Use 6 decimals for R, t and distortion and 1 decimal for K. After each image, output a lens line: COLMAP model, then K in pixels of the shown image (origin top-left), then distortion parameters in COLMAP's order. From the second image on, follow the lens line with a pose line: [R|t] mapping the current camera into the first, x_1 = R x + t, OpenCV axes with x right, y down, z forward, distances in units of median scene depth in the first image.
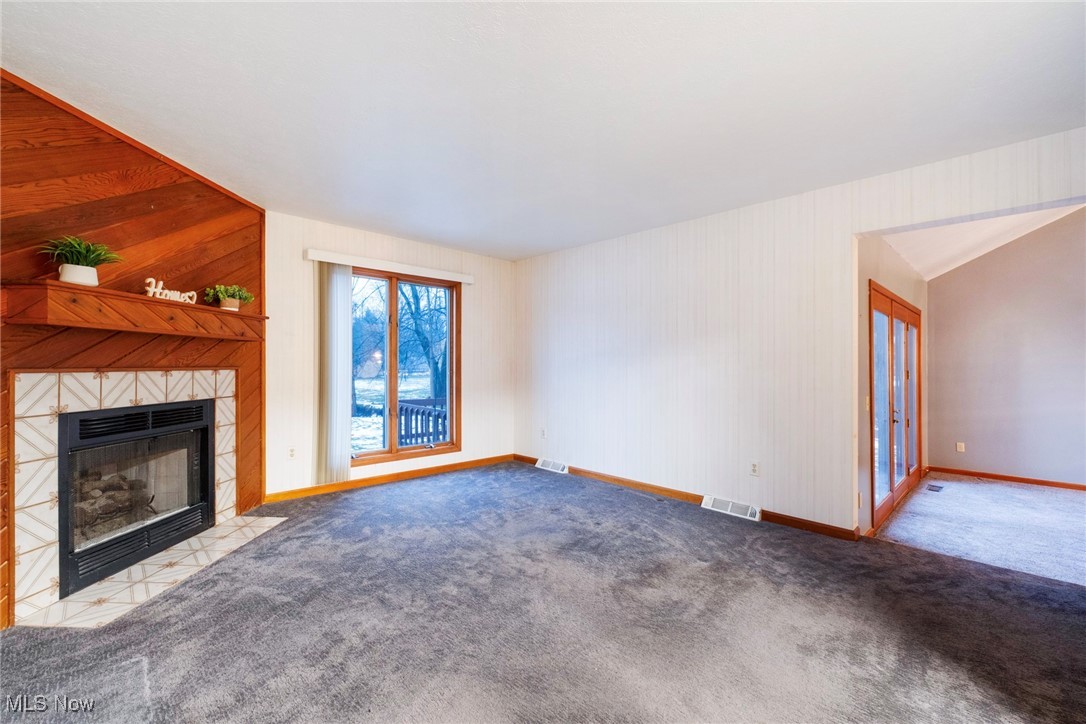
lens RADIAL K [[456.2, 0, 543.0], [0, 456.2, 362.0], [0, 0, 1]] dist [-0.002269, -0.000310]
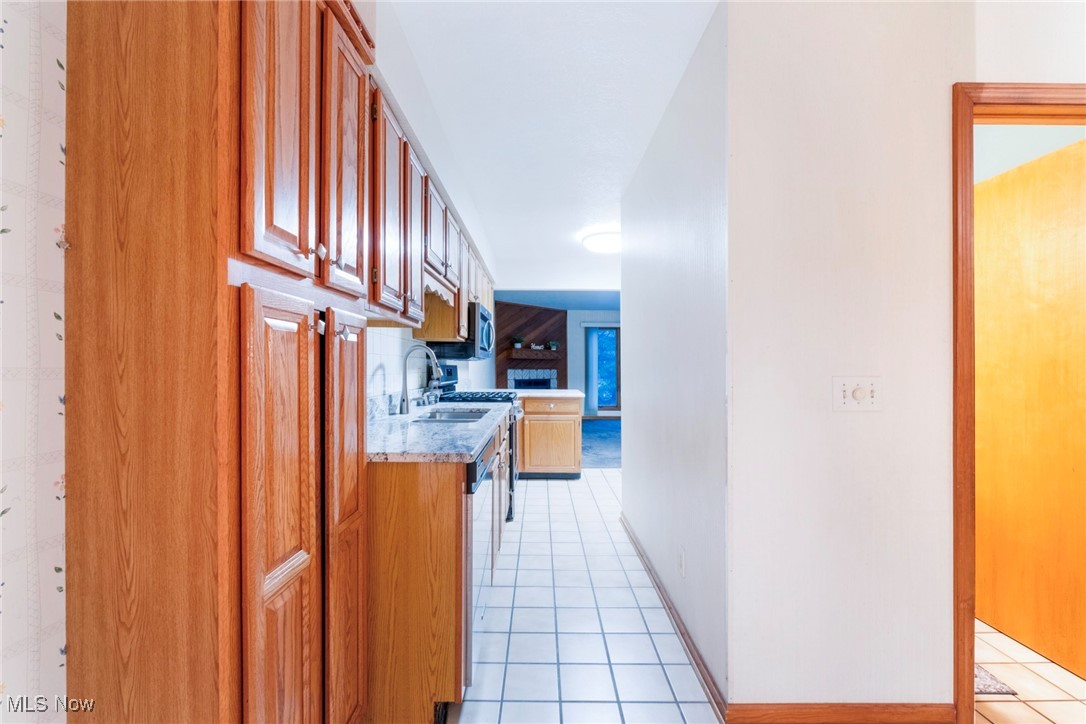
lens RADIAL K [[451.8, 0, 543.0], [0, 451.8, 362.0], [0, 0, 1]] dist [-0.000780, -0.000052]
pose [[0.723732, -0.012694, -0.689964, 1.444097], [0.005974, 0.999909, -0.012130, 0.005050], [0.690055, 0.004657, 0.723742, -1.323920]]
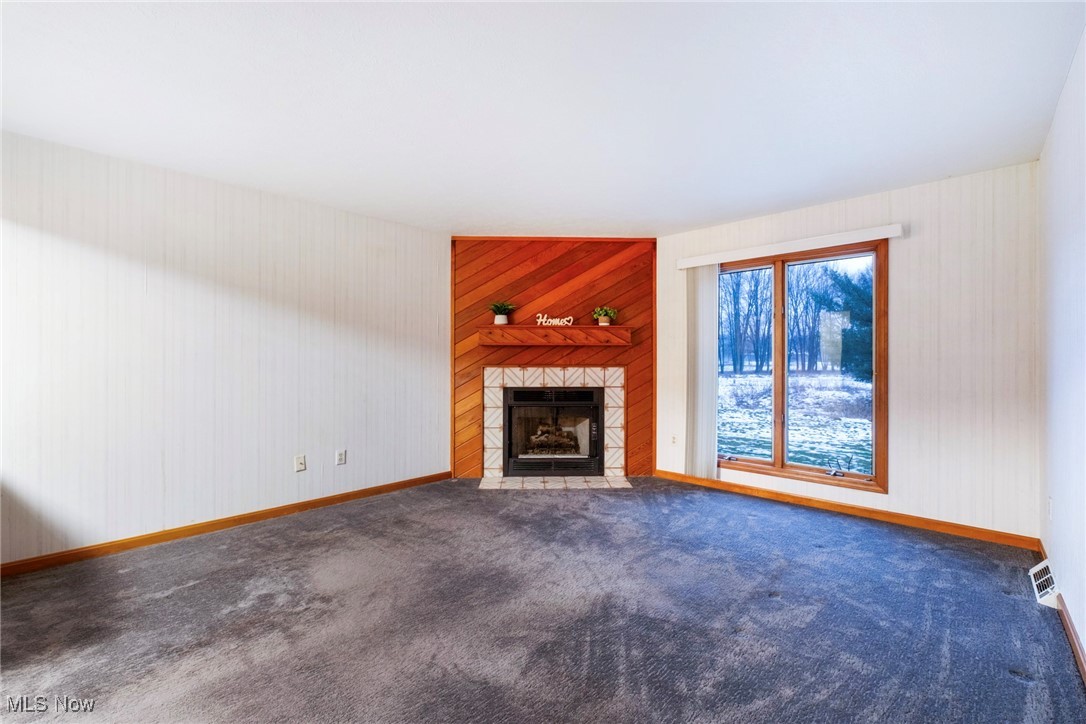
lens RADIAL K [[451.8, 0, 543.0], [0, 451.8, 362.0], [0, 0, 1]] dist [-0.000780, -0.000052]
pose [[0.053247, -0.008849, -0.998542, 0.756649], [0.005111, 0.999950, -0.008589, 0.013268], [0.998568, -0.004646, 0.053289, 0.800779]]
